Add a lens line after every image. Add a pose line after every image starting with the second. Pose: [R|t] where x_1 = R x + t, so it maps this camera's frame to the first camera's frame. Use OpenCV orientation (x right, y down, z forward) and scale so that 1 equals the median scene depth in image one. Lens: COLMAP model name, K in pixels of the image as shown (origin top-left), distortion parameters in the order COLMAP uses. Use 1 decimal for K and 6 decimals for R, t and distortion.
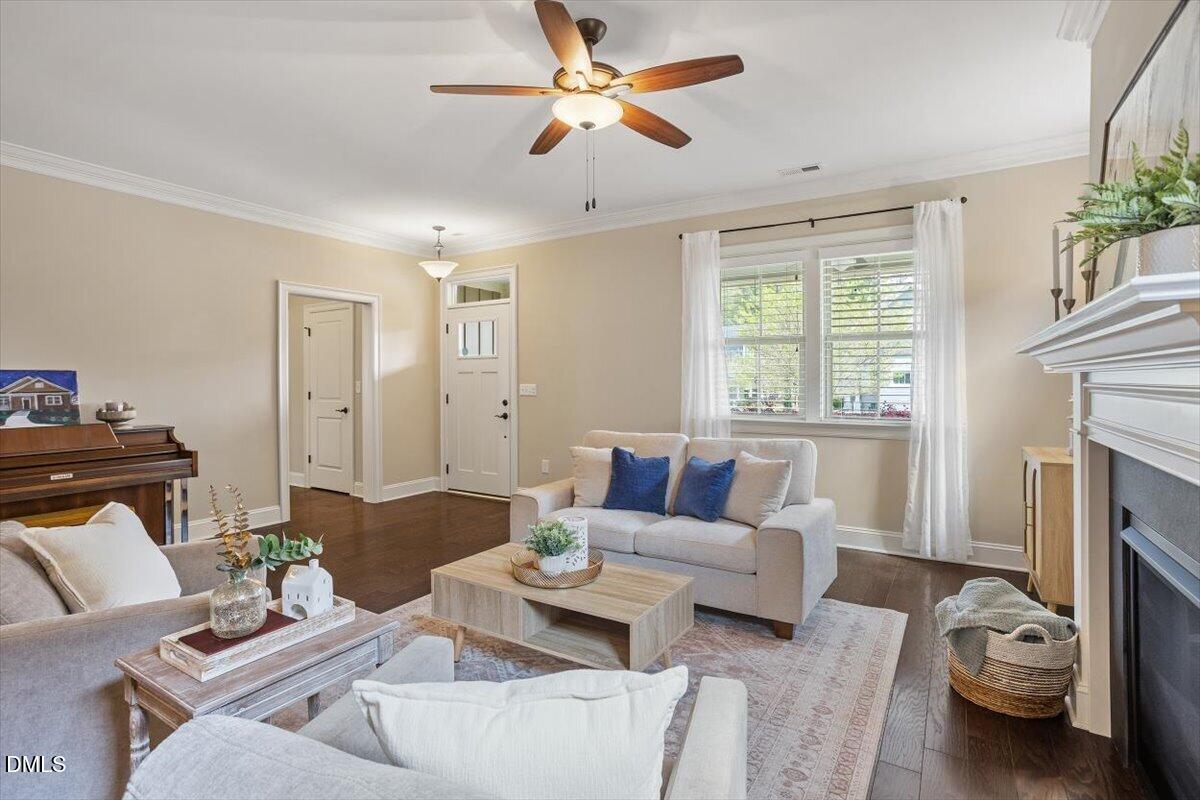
lens RADIAL K [[588.1, 0, 595.7], [0, 588.1, 382.6], [0, 0, 1]] dist [-0.058735, 0.040258]
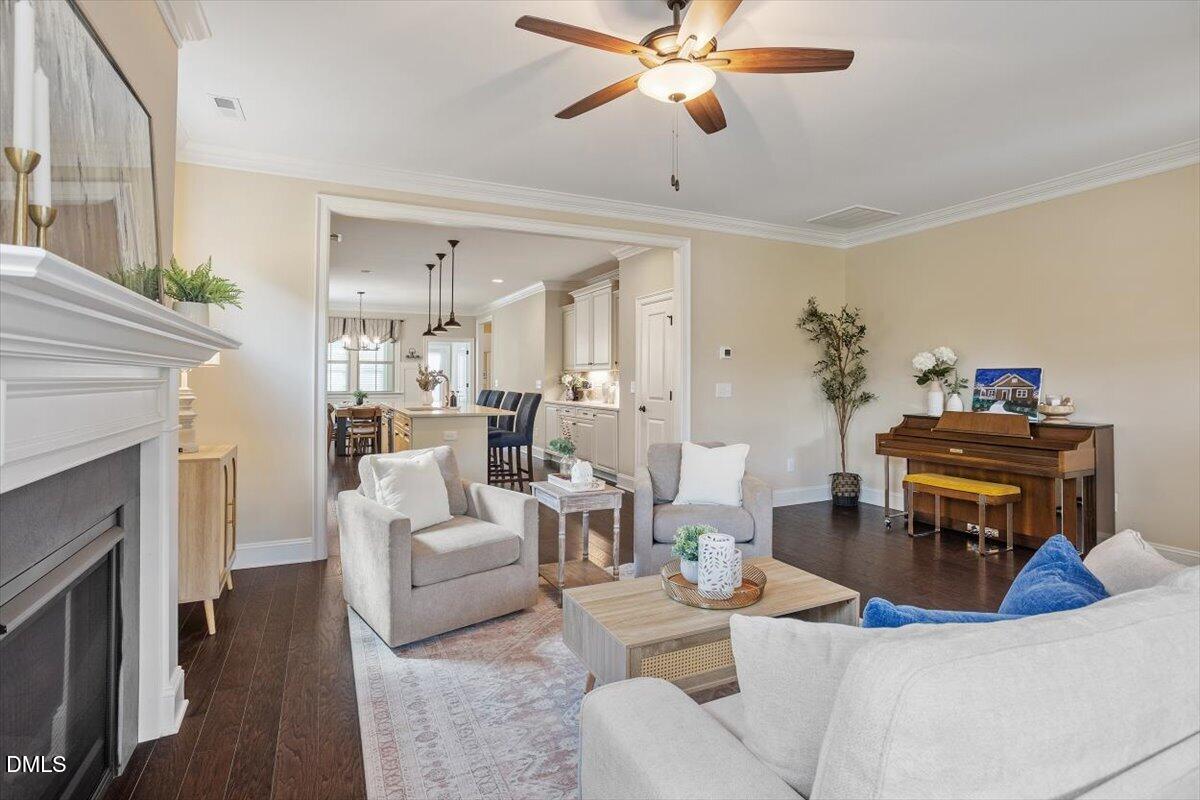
lens RADIAL K [[591.6, 0, 599.7], [0, 591.6, 372.0], [0, 0, 1]] dist [-0.062346, 0.040592]
pose [[-0.537640, -0.008238, -0.843134, 0.549202], [-0.003333, 0.999965, -0.007645, -0.001391], [0.843168, -0.001300, -0.537649, 0.931958]]
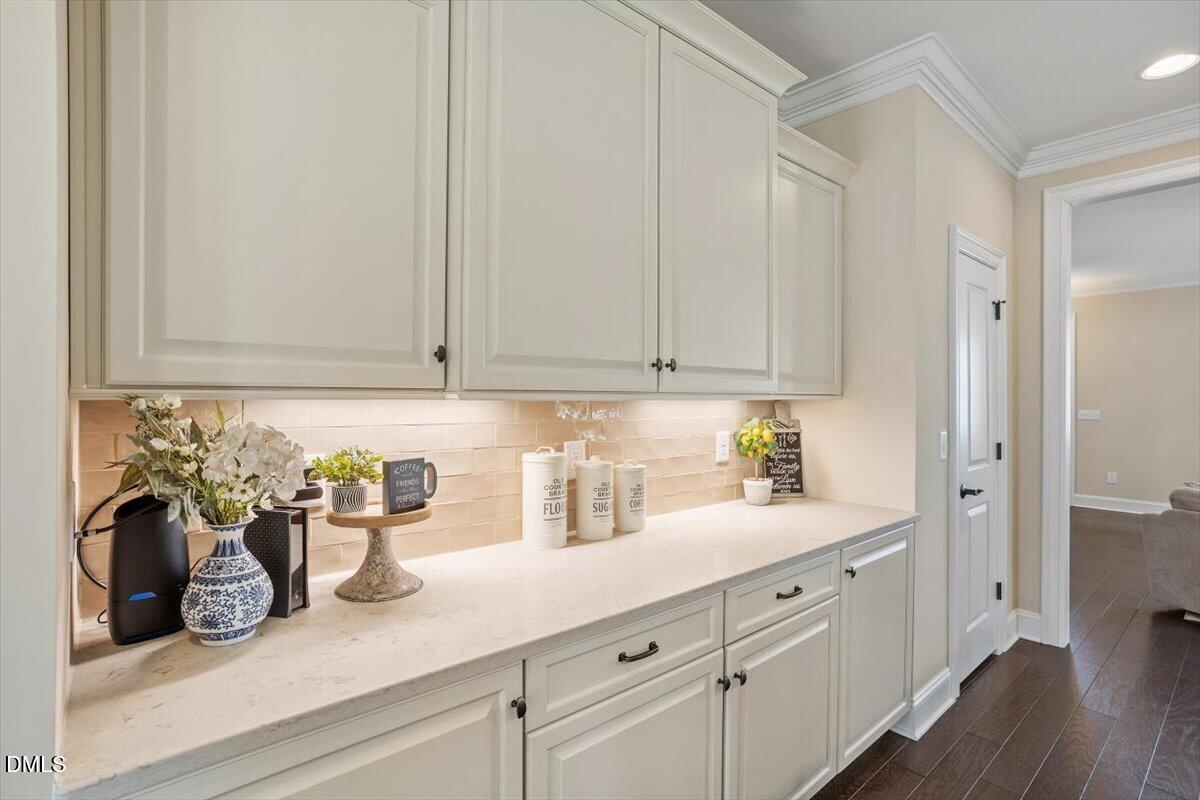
lens RADIAL K [[581.1, 0, 600.0], [0, 581.1, 400.0], [0, 0, 1]] dist [-0.032605, 0.000230]
pose [[0.956496, 0.005128, -0.291700, -1.102811], [-0.005293, 0.999986, 0.000222, -0.020661], [0.291697, 0.001332, 0.956510, -0.633304]]
